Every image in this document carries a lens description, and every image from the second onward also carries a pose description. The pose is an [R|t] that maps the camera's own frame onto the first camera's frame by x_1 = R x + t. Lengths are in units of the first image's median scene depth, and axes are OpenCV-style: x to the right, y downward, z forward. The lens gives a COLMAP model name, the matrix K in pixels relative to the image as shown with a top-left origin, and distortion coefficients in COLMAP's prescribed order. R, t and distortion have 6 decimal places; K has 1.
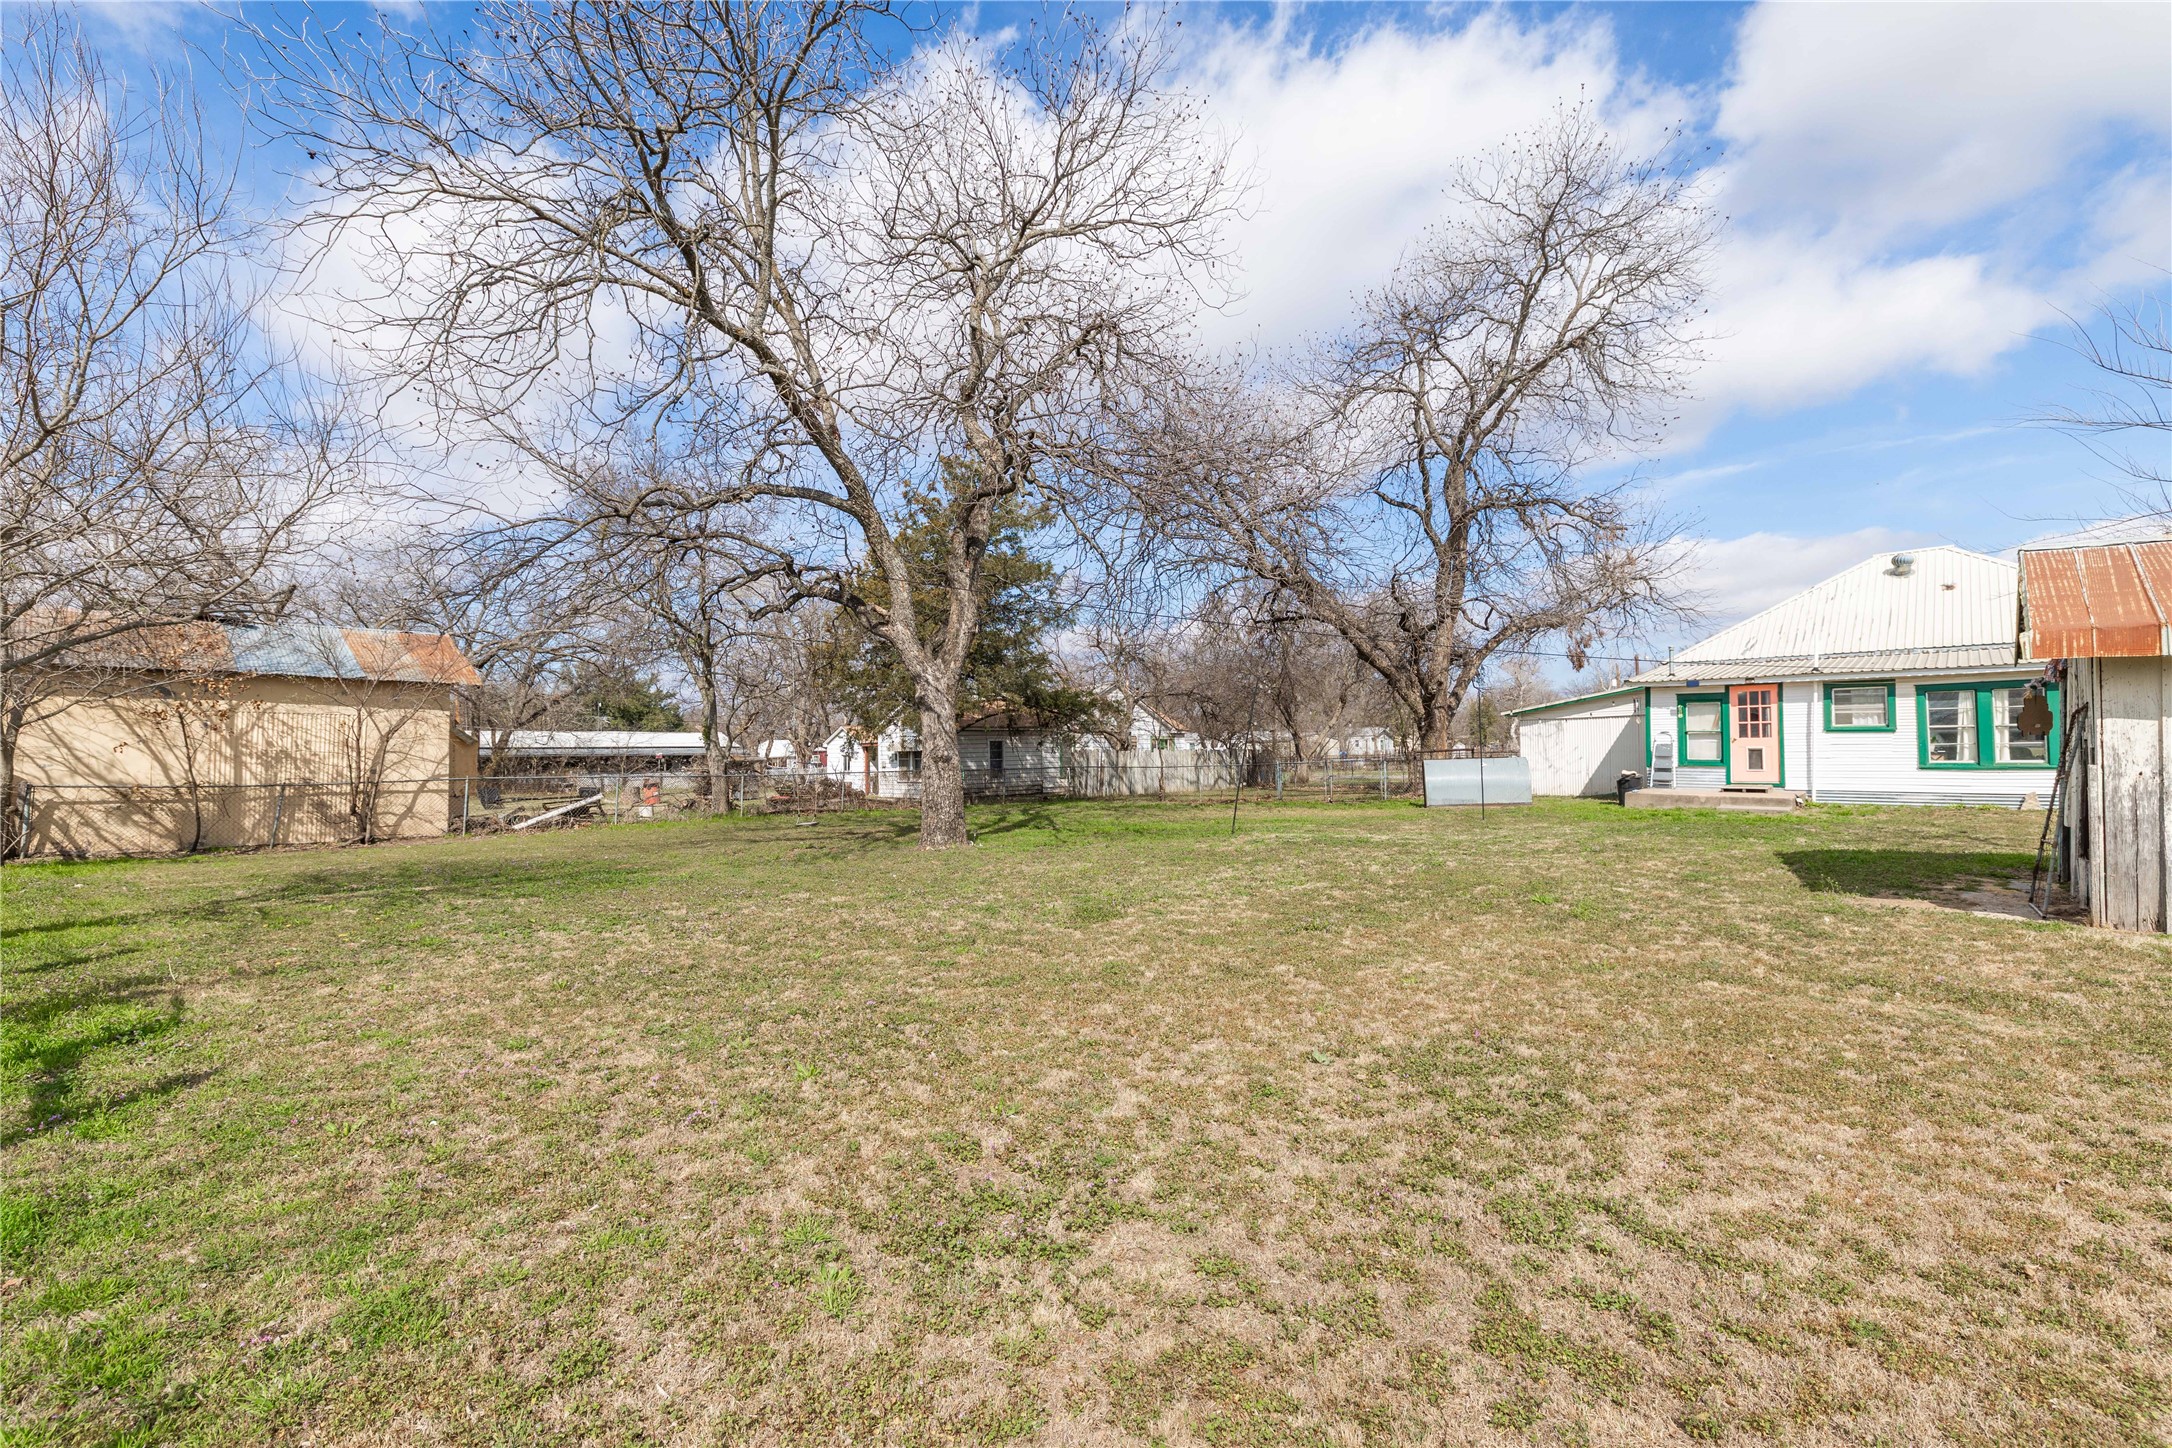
lens RADIAL K [[960.7, 0, 1048.7], [0, 960.7, 729.4], [0, 0, 1]] dist [0.000255, 0.000478]
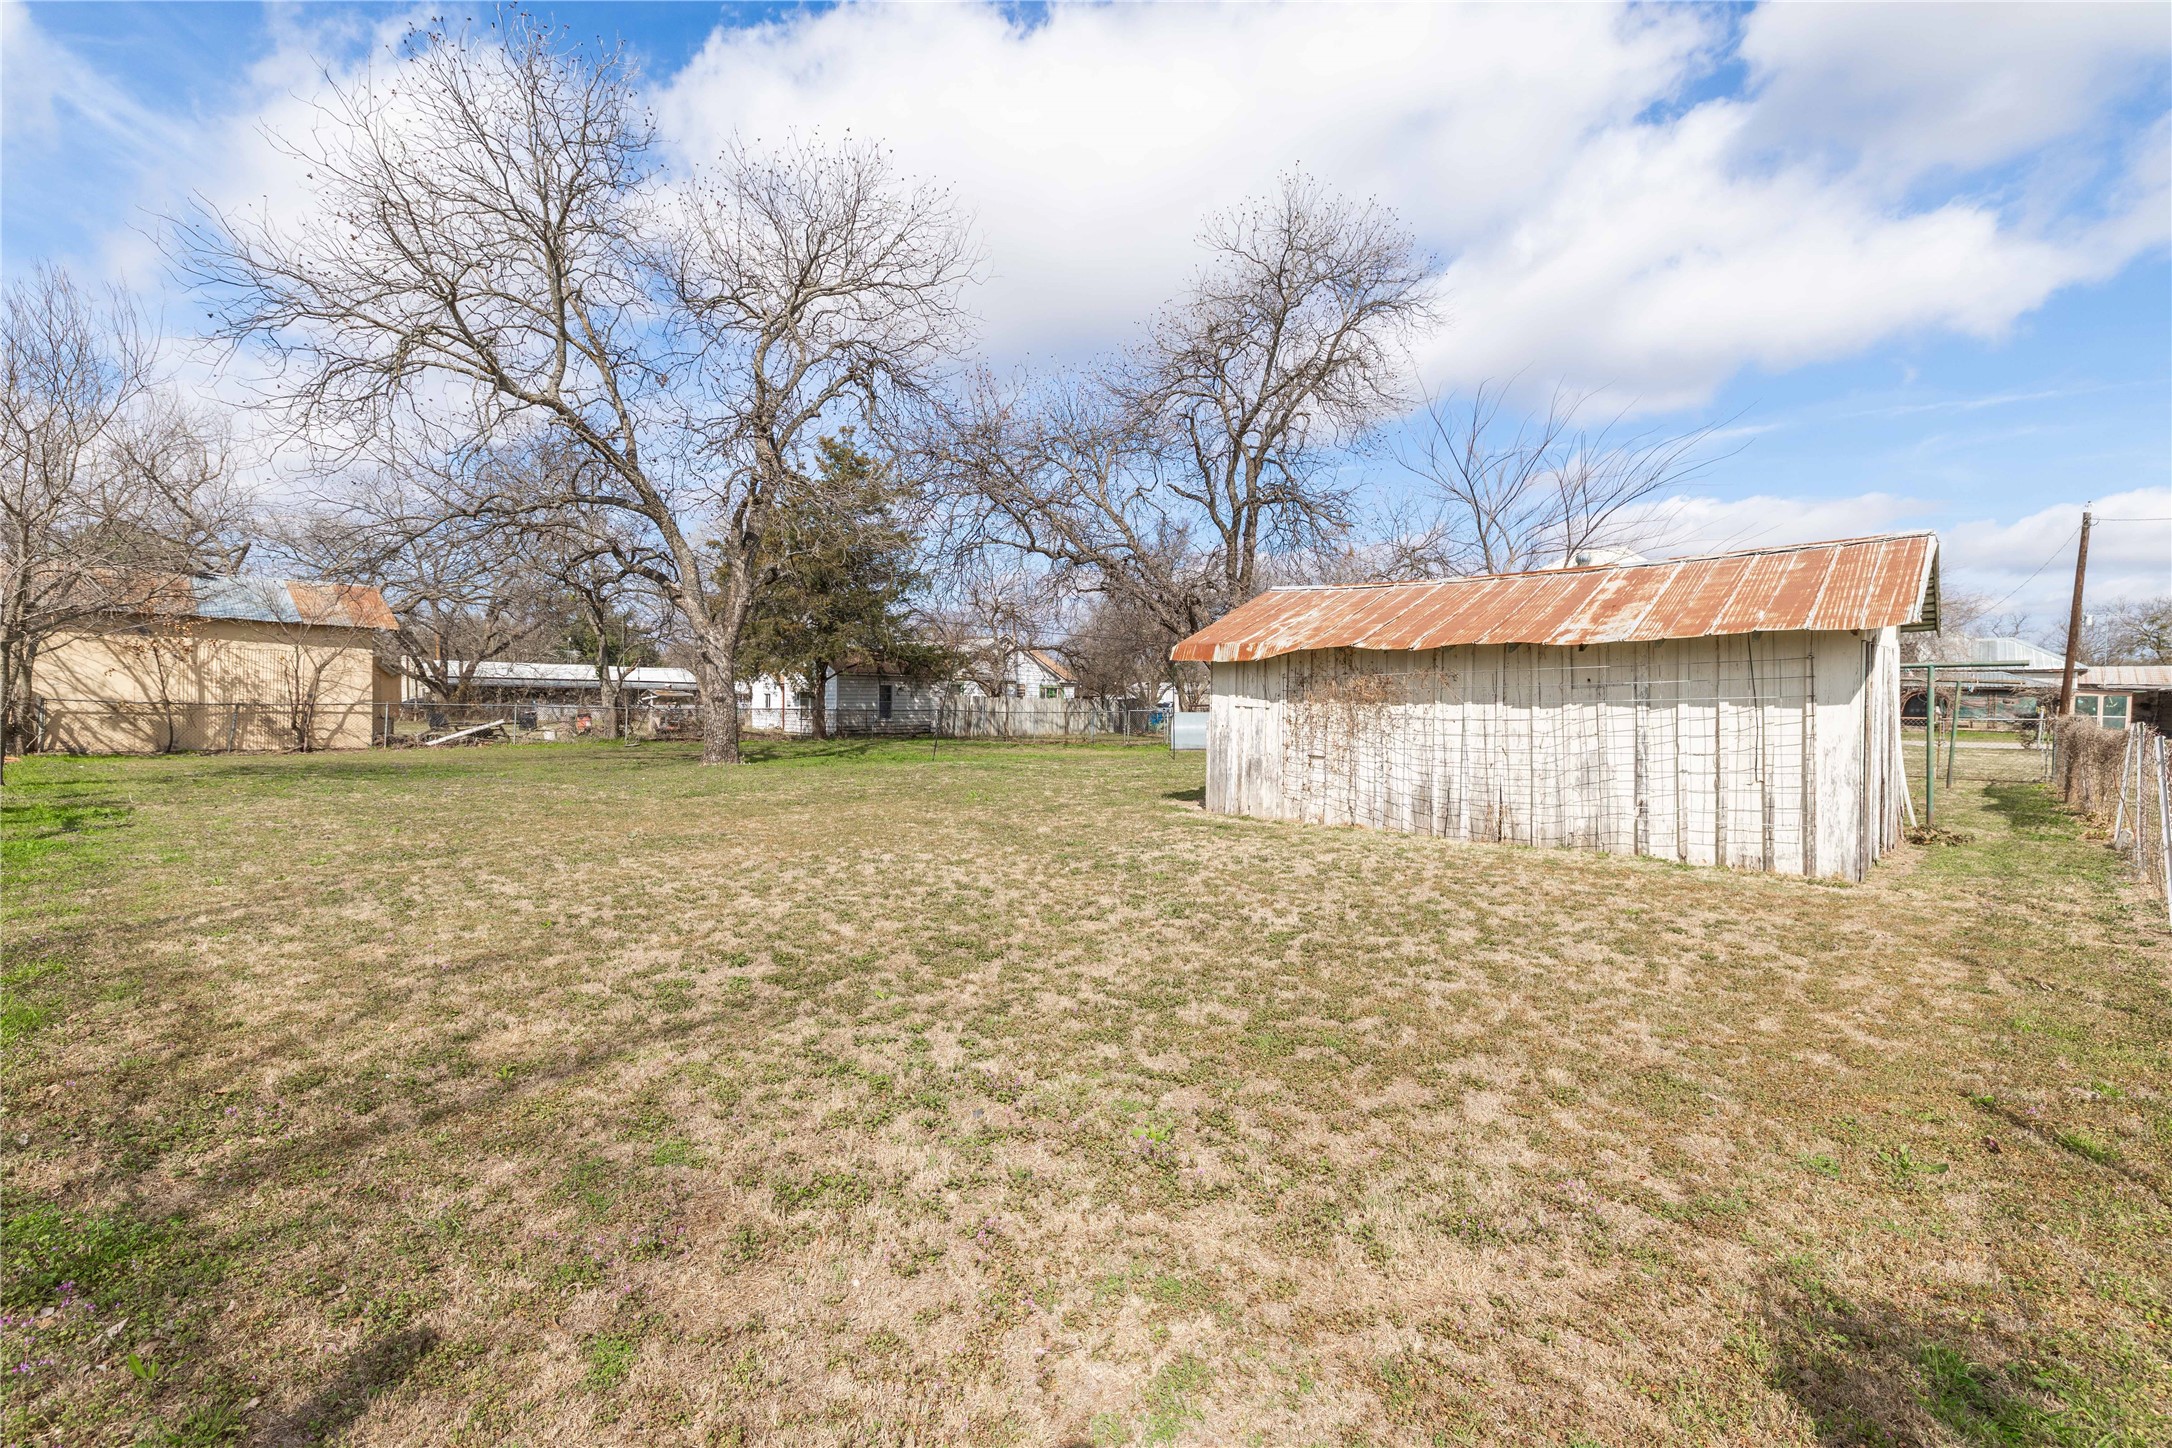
lens RADIAL K [[996.3, 0, 1088.5], [0, 996.3, 734.7], [0, 0, 1]] dist [-0.002238, 0.000506]
pose [[0.999541, 0.030111, 0.003195, 0.343521], [-0.030252, 0.997599, 0.062304, -0.019056], [-0.001311, -0.062372, 0.998052, -0.338663]]
